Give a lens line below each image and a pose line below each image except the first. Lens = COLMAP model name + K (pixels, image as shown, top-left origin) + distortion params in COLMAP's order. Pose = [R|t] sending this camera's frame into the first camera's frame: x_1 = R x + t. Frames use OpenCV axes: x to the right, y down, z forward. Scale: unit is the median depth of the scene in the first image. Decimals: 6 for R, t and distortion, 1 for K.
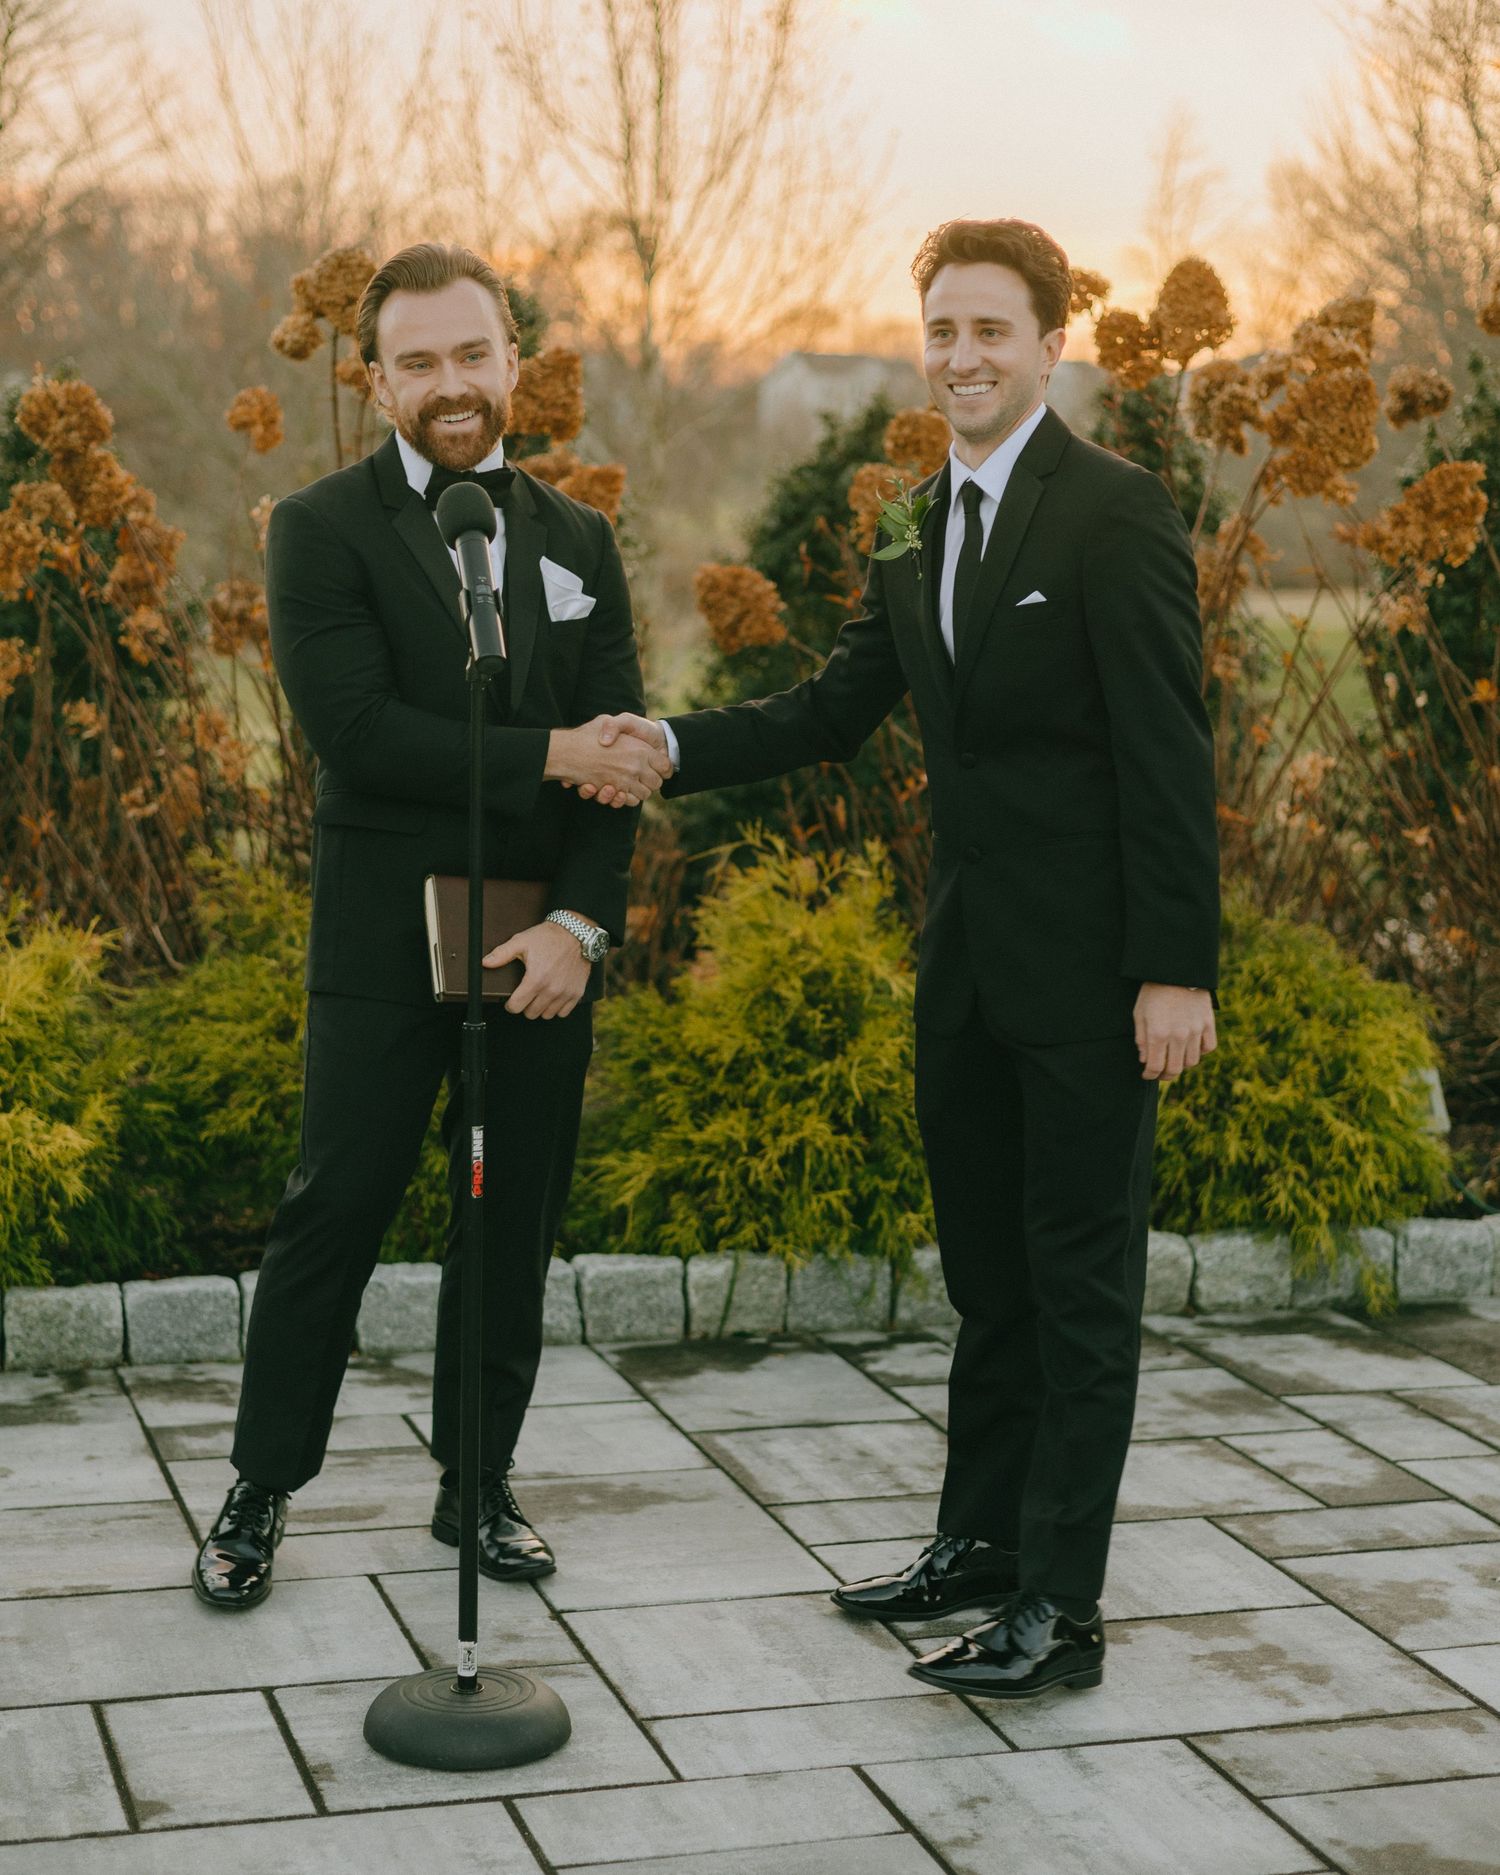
lens RADIAL K [[3455.8, 0, 750.4], [0, 3455.8, 1039.3], [0, 0, 1]] dist [-0.008696, 0.005289]
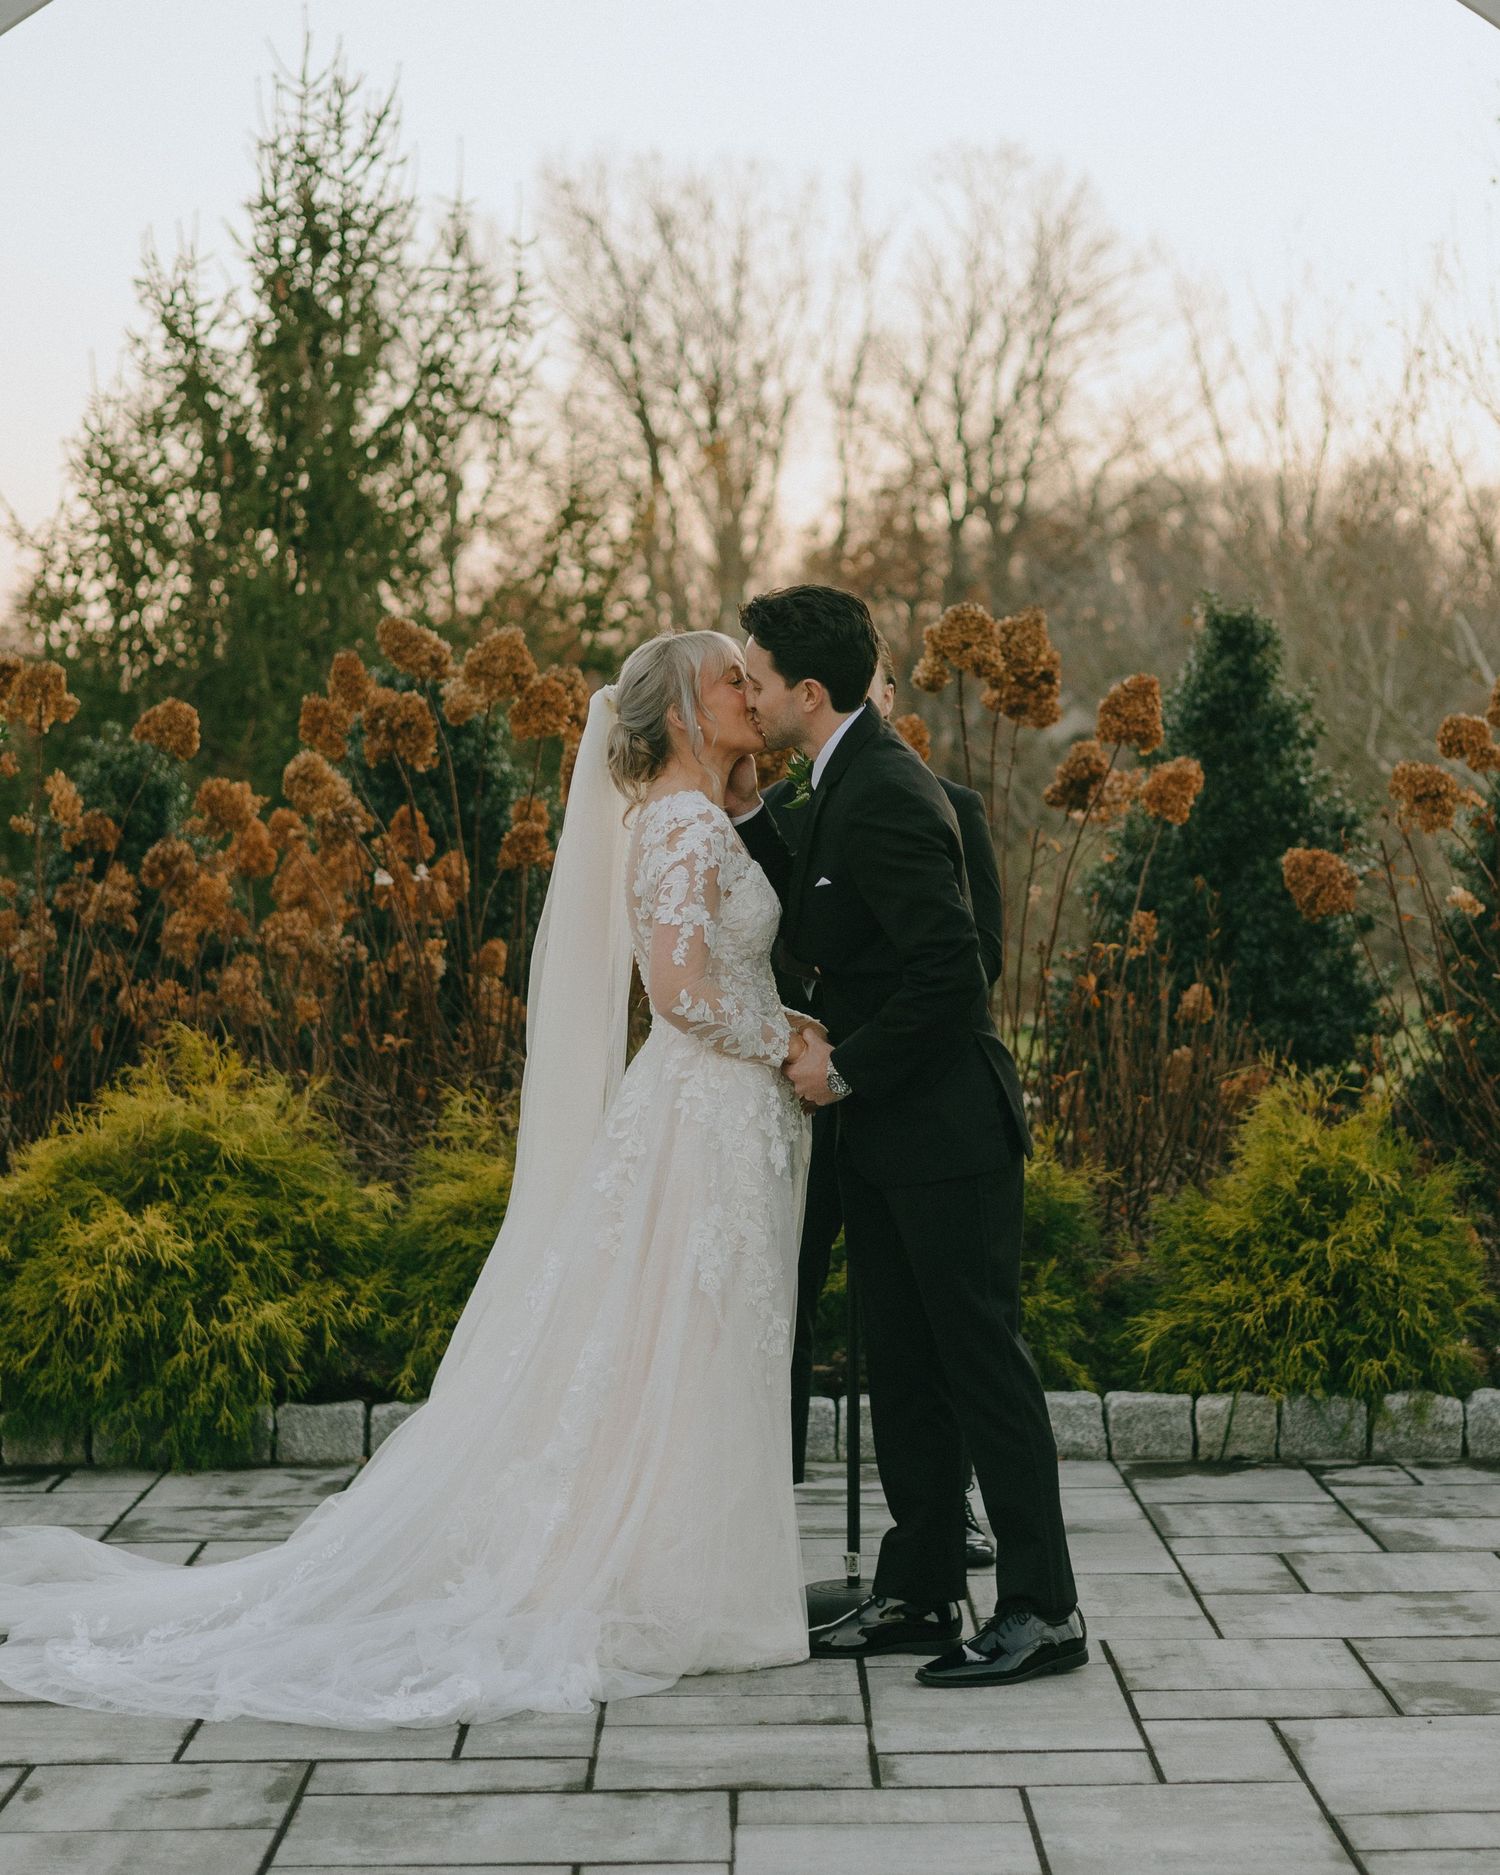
lens RADIAL K [[4075.8, 0, 750.0], [0, 4075.8, 937.5], [0, 0, 1]] dist [0.040967, -0.250552]
pose [[0.959573, -0.017264, -0.280928, 0.242936], [-0.018957, 0.991886, -0.125708, 0.087659], [0.280819, 0.125952, 0.951460, -0.462035]]
